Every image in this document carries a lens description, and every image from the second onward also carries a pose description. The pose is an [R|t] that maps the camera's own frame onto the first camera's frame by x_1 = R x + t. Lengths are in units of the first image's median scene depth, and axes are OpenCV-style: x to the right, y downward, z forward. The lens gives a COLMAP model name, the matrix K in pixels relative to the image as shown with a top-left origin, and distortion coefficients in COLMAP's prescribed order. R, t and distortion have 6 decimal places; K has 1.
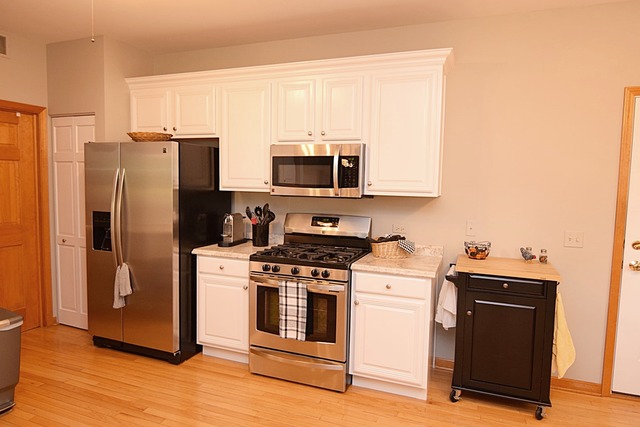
lens RADIAL K [[396.8, 0, 320.0], [0, 396.8, 213.5], [0, 0, 1]] dist [-0.004857, -0.000899]
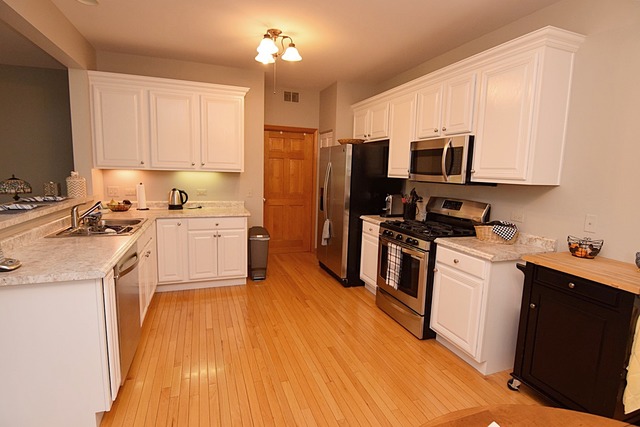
lens RADIAL K [[325.8, 0, 320.0], [0, 325.8, 213.5], [0, 0, 1]] dist [0.003557, 0.001136]
pose [[0.650921, 0.099146, -0.752644, 0.528909], [-0.076563, 0.994954, 0.064850, 0.014529], [0.755275, 0.015413, 0.655227, 0.077332]]
